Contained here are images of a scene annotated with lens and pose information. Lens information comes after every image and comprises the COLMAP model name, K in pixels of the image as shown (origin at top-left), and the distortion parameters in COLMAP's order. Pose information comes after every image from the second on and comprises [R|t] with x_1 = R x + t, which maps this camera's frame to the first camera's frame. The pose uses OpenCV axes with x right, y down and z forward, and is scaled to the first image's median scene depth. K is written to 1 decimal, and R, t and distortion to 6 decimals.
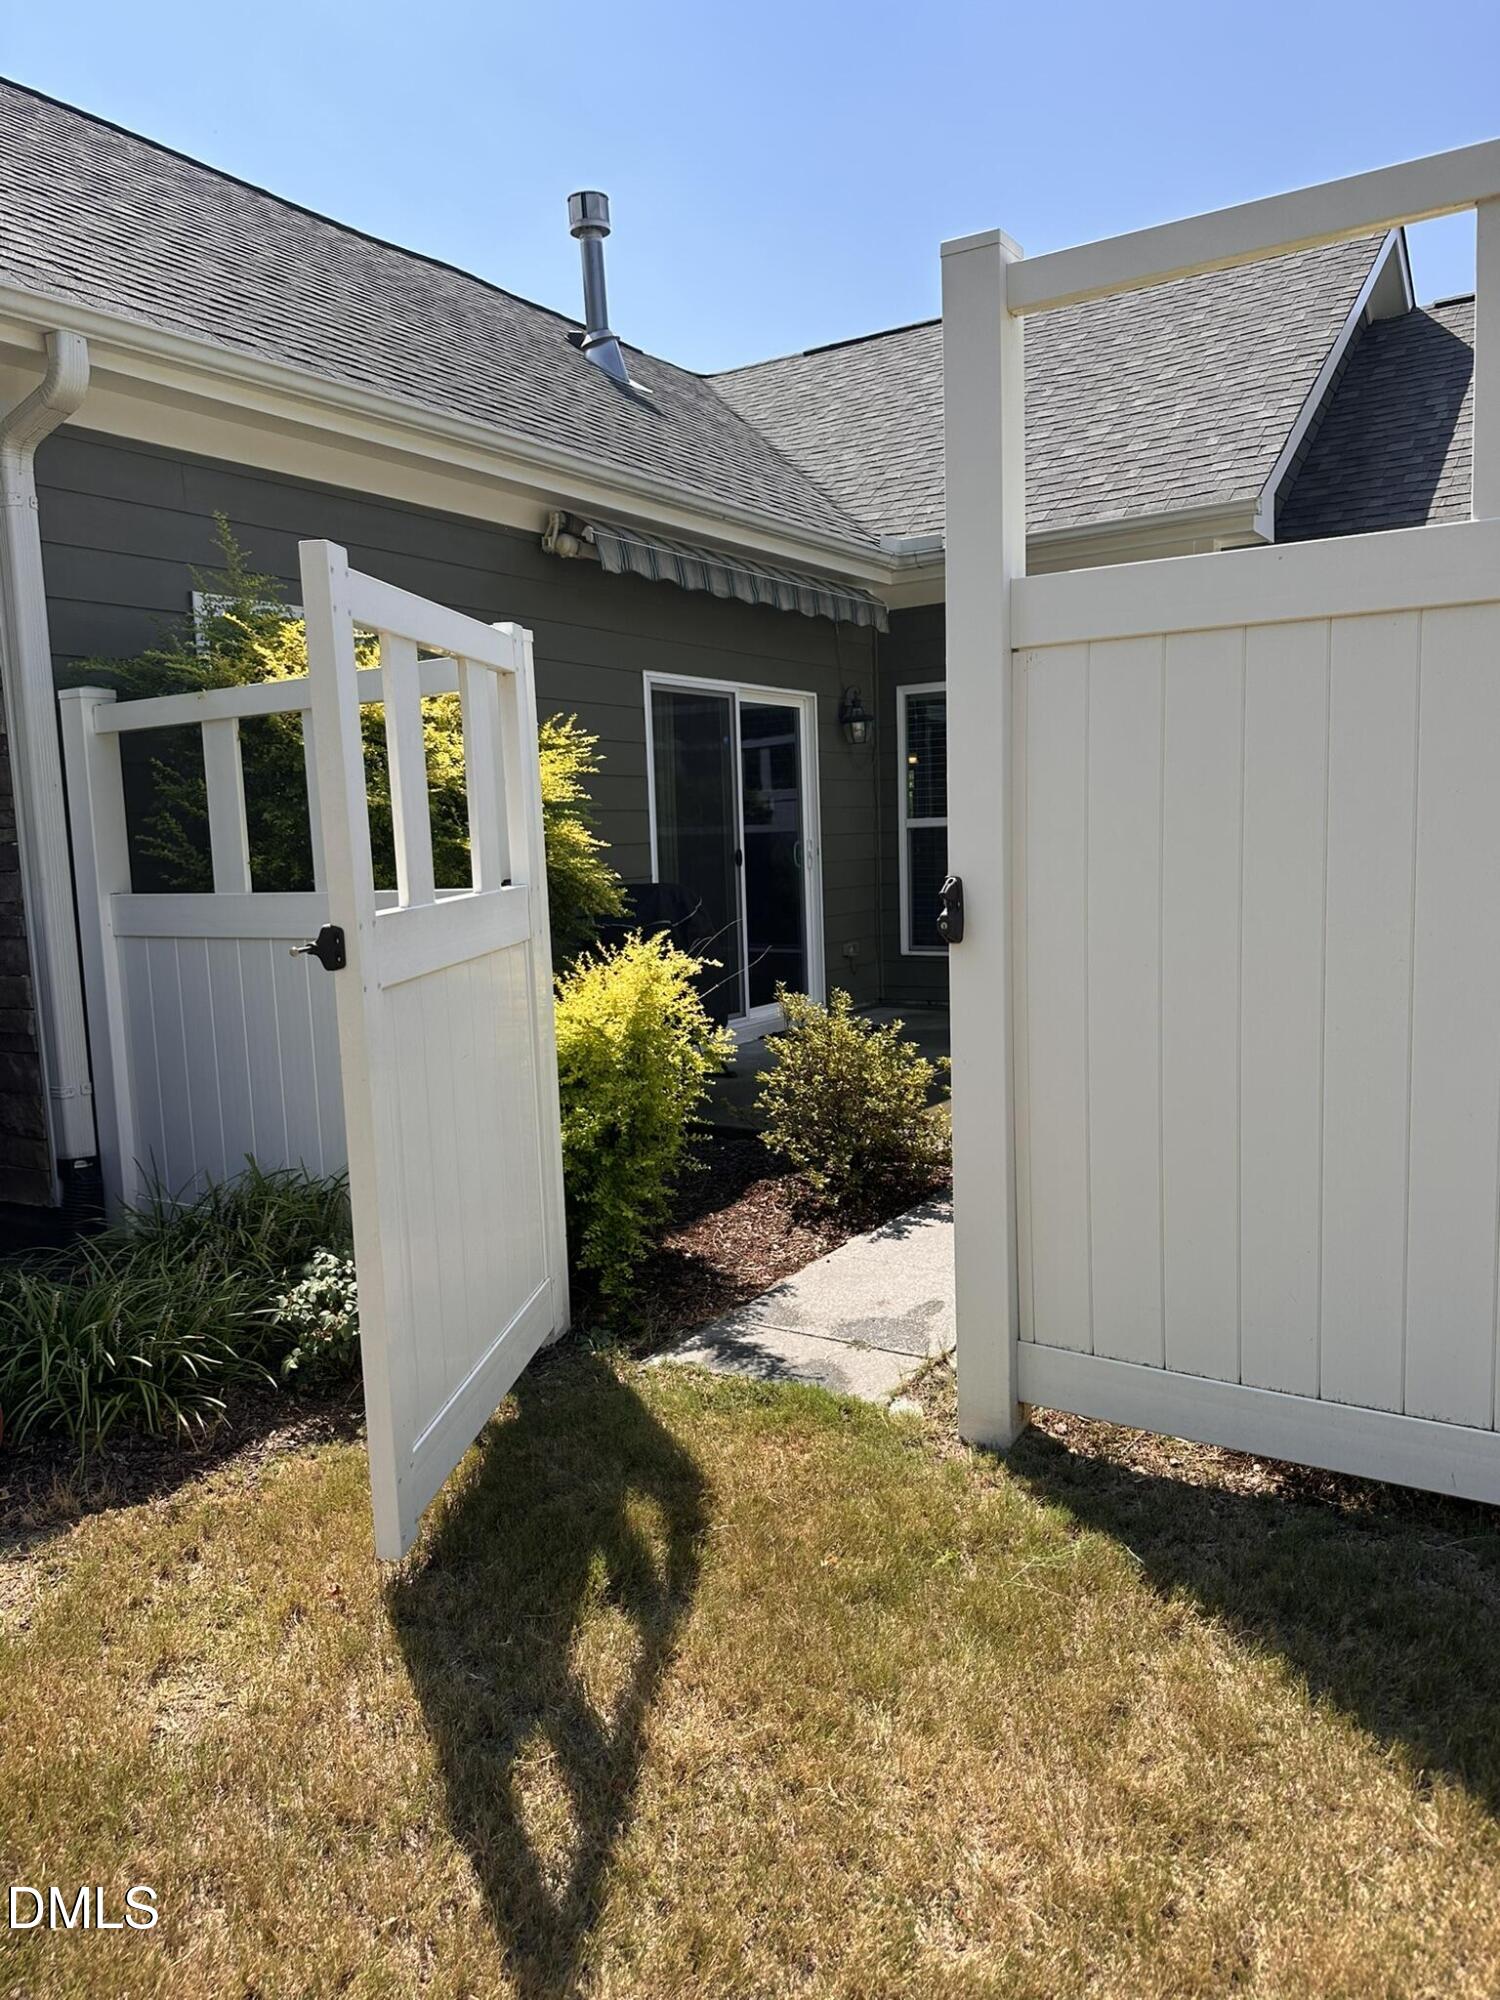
lens RADIAL K [[1411.8, 0, 742.2], [0, 1411.8, 1005.5], [0, 0, 1]] dist [0.120090, -0.209273]
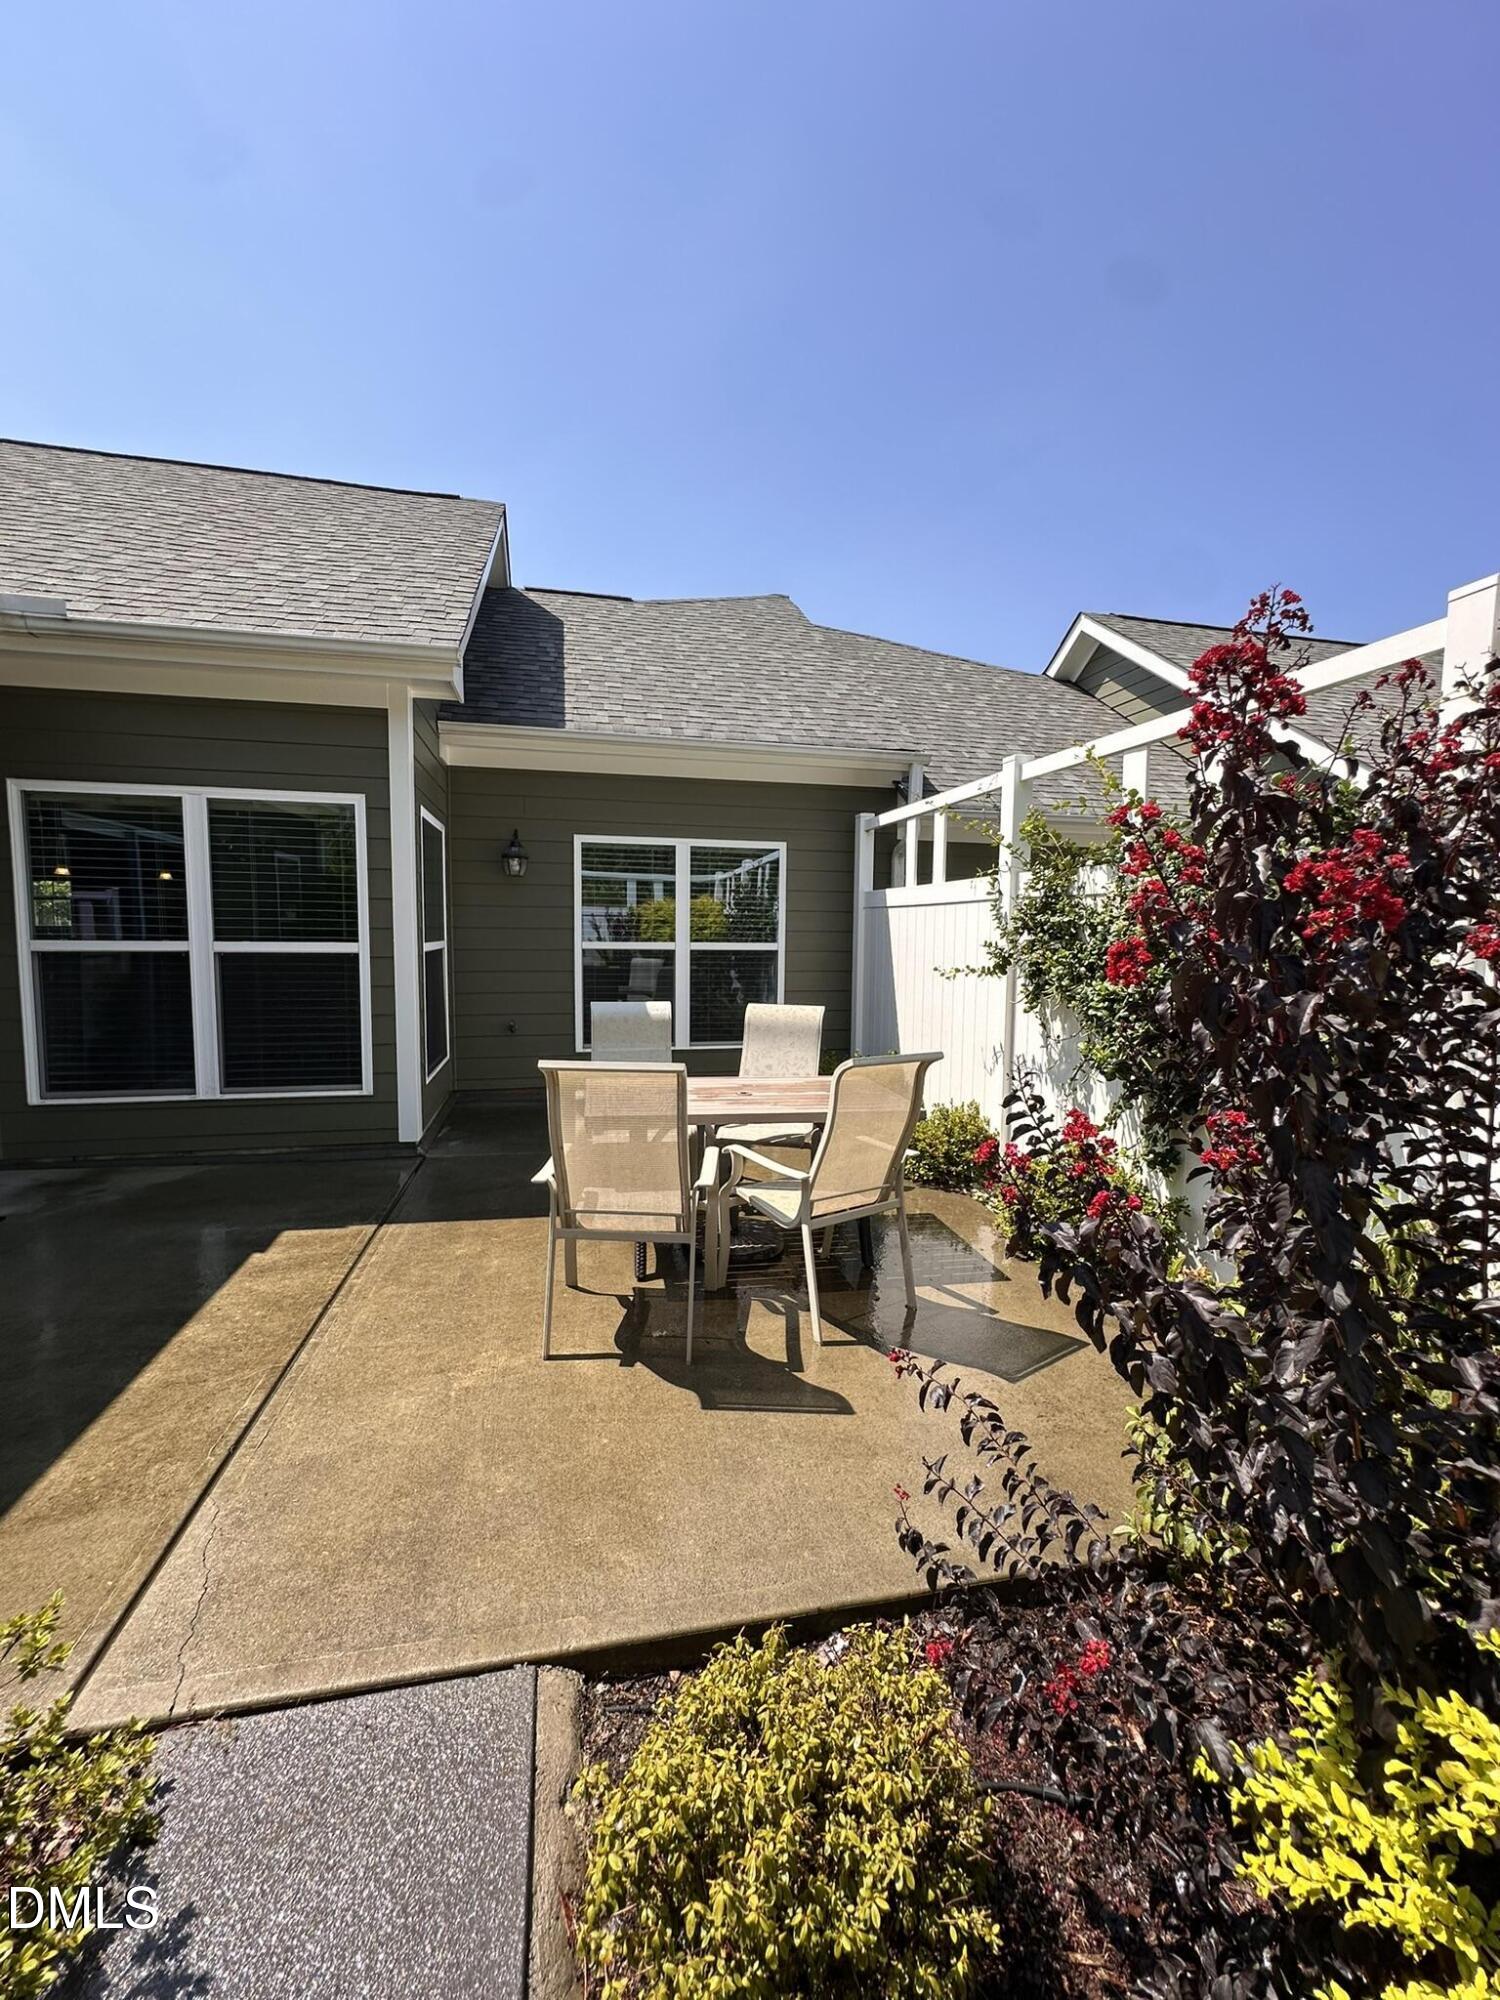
lens RADIAL K [[801.0, 0, 744.5], [0, 801.0, 1002.2], [0, 0, 1]] dist [-0.008105, 0.000146]
pose [[0.700327, -0.020926, 0.713515, 0.151928], [0.046656, 0.998775, -0.016501, -0.137200], [-0.712295, 0.044846, 0.700446, 0.761534]]
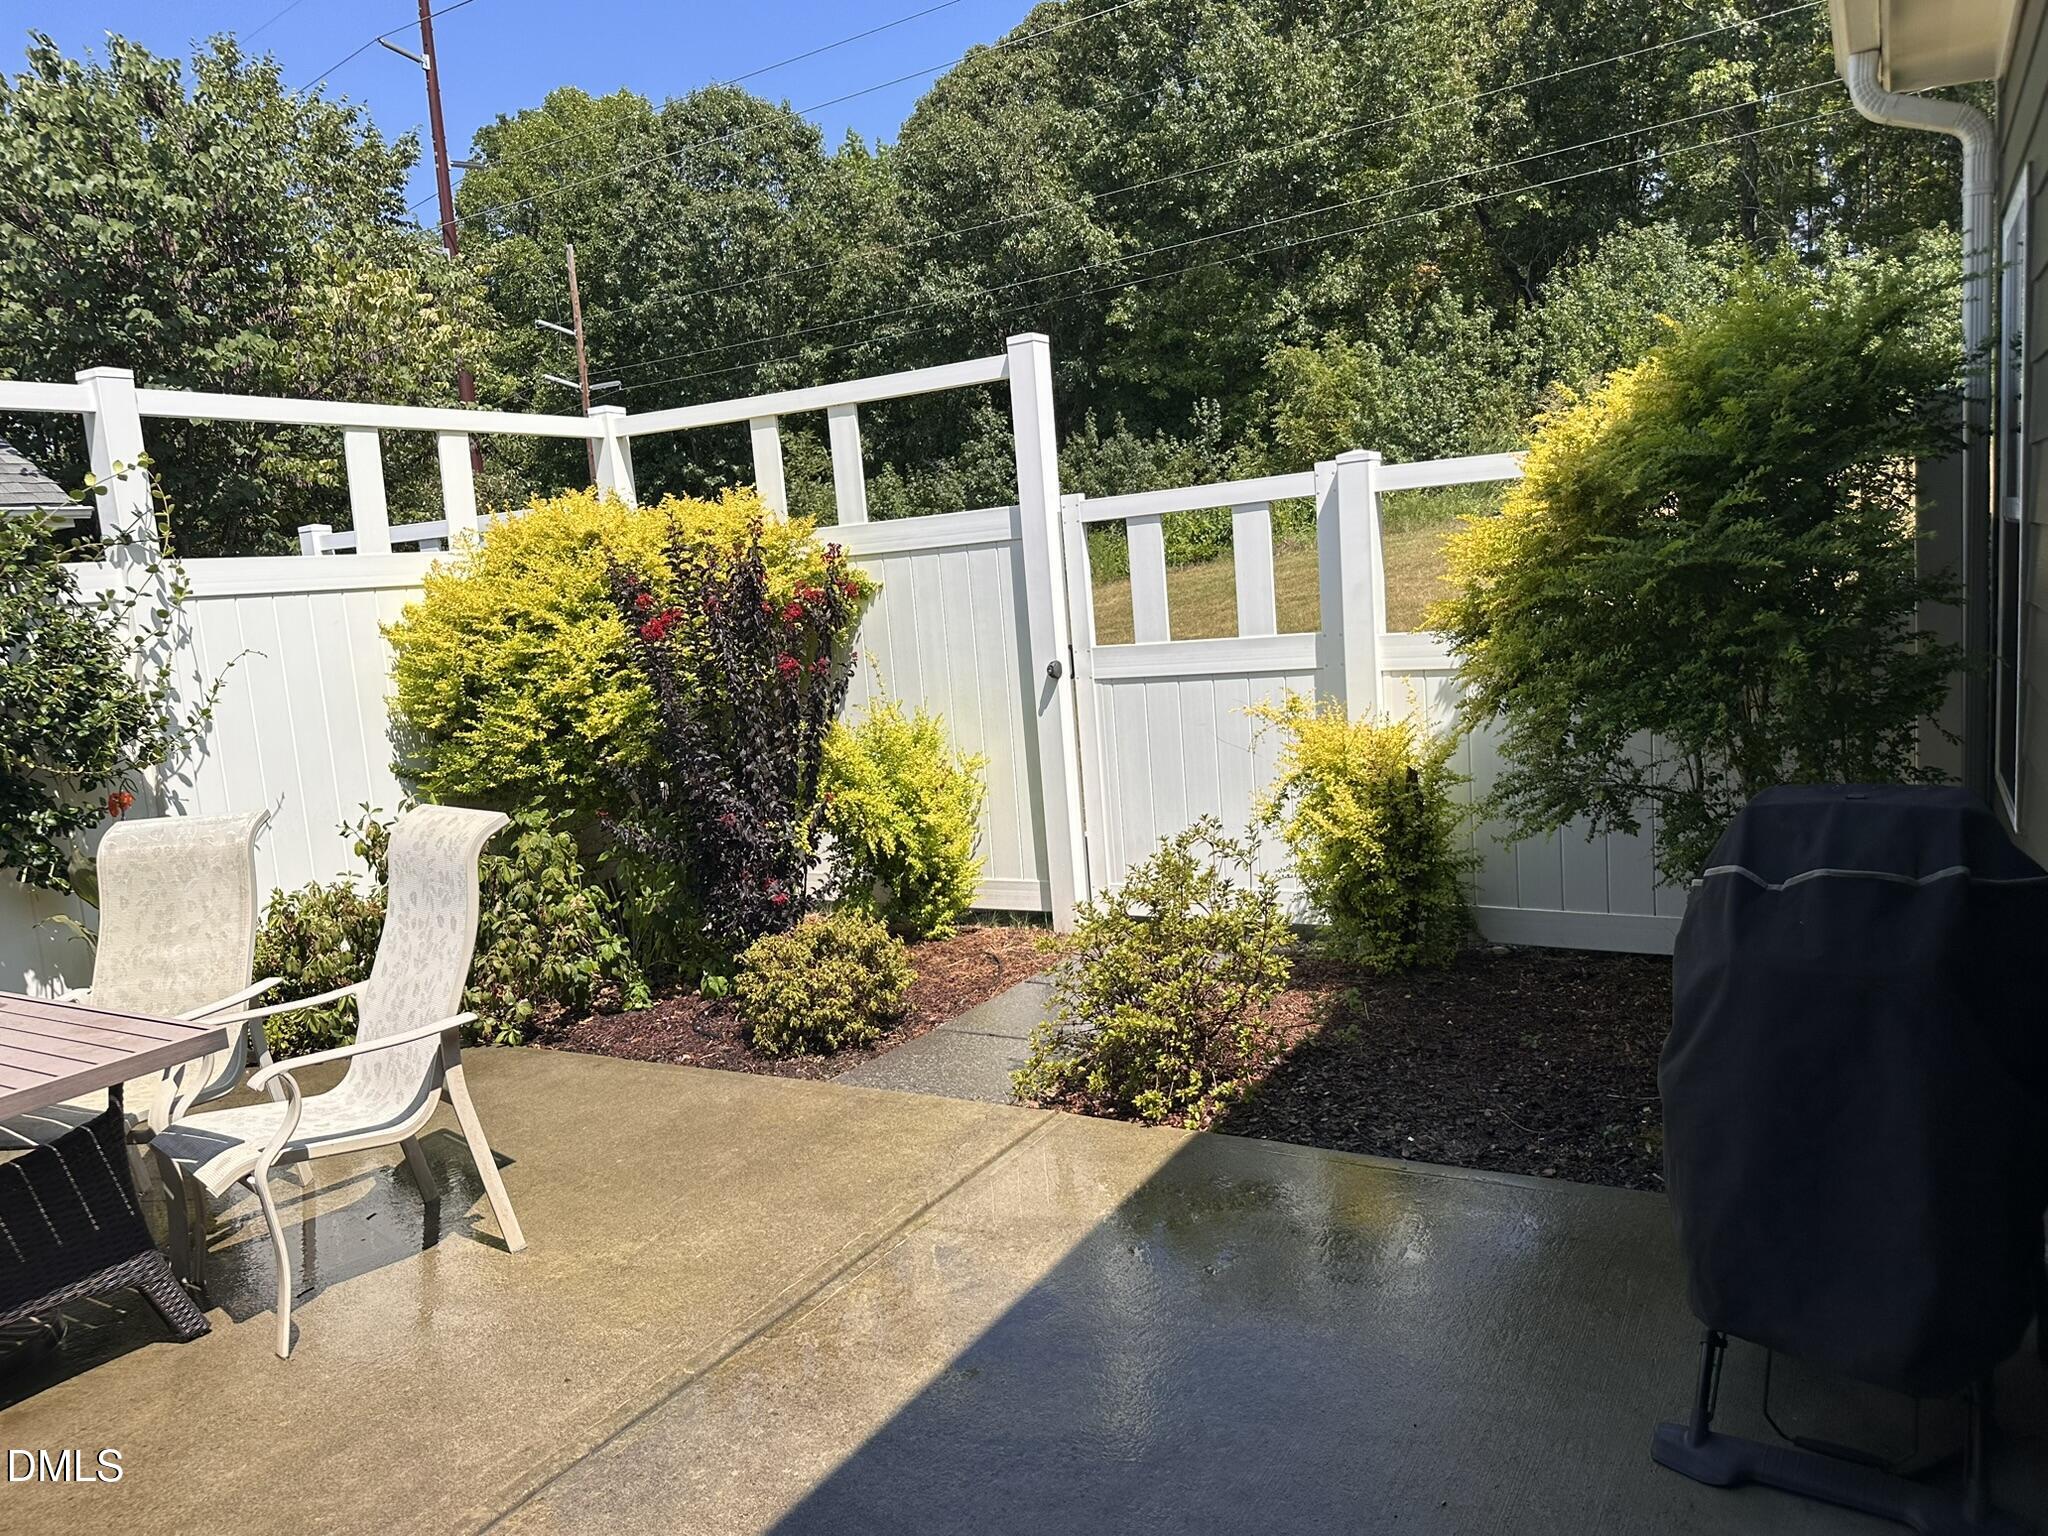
lens RADIAL K [[1445.7, 0, 1022.9], [0, 1445.7, 774.1], [0, 0, 1]] dist [0.120090, -0.209273]
pose [[-0.992747, 0.118431, -0.020686, 0.186084], [0.109364, 0.961066, 0.253754, -0.286445], [0.049933, 0.249651, -0.967048, 1.902328]]
